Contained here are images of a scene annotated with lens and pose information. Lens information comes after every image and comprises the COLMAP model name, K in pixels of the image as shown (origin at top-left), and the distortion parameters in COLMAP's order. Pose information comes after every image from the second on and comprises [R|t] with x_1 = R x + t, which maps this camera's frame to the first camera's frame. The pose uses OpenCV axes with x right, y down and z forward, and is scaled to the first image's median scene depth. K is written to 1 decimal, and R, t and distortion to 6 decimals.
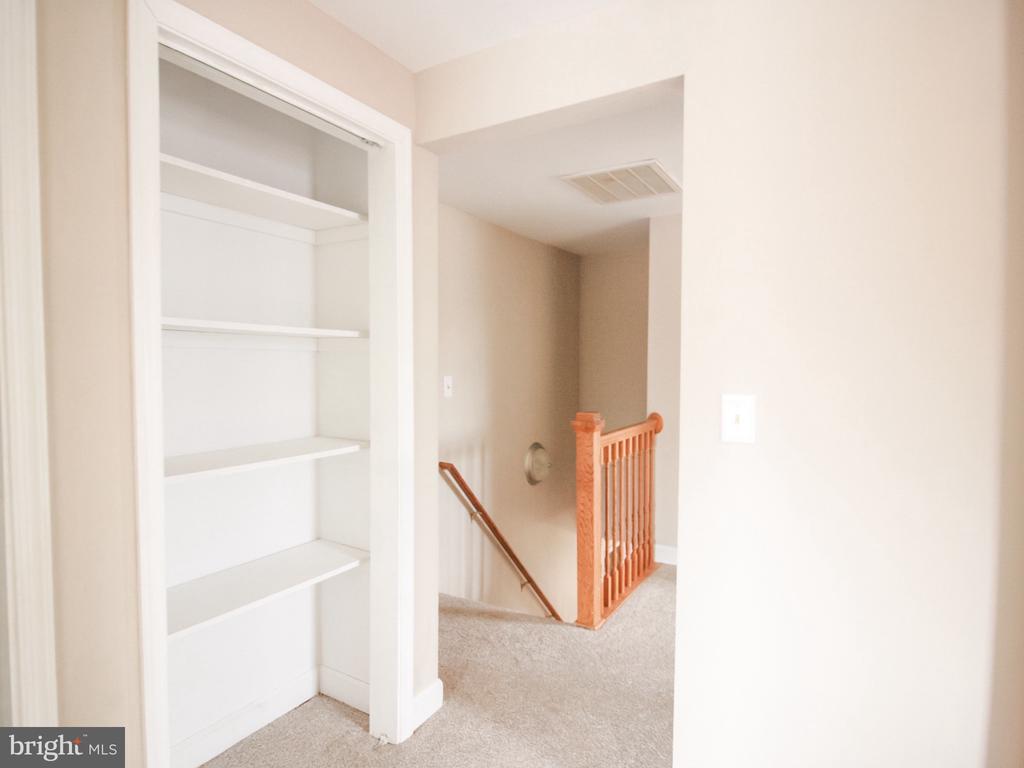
lens RADIAL K [[574.9, 0, 512.0], [0, 574.9, 384.0], [0, 0, 1]] dist [0.000216, 0.000000]
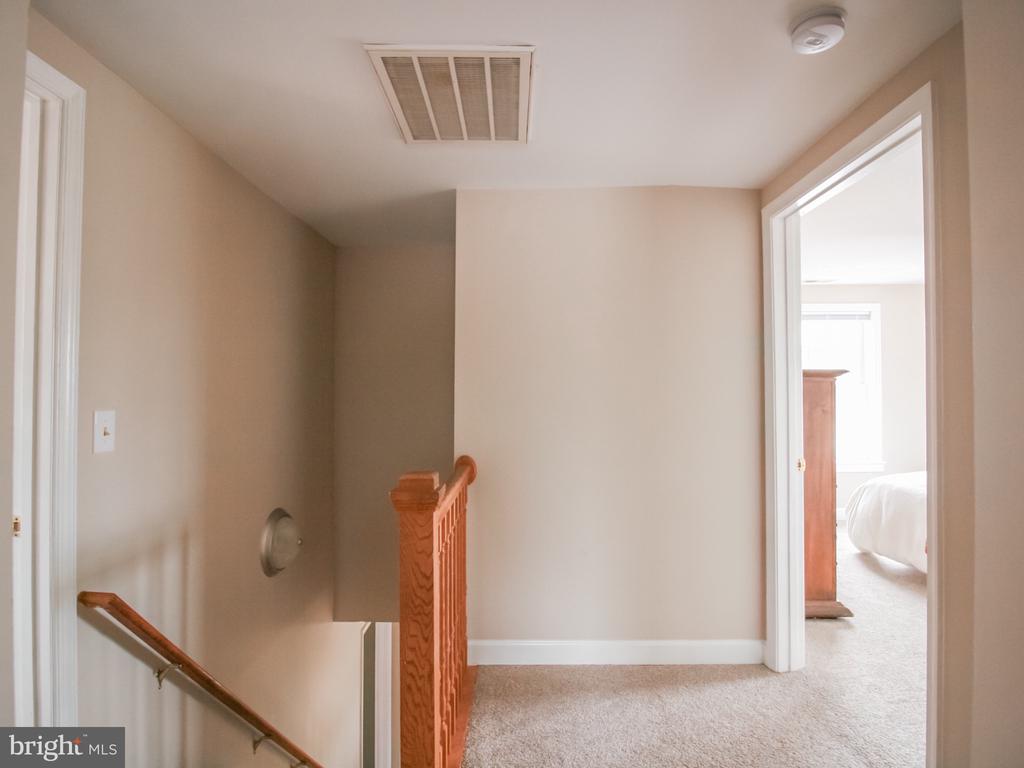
lens RADIAL K [[531.9, 0, 512.0], [0, 531.9, 384.0], [0, 0, 1]] dist [-0.005593, -0.001440]
pose [[0.867914, 0.003285, 0.496703, -0.032700], [0.021573, 0.998785, -0.044301, -0.008703], [-0.496245, 0.049164, 0.866789, 0.417221]]
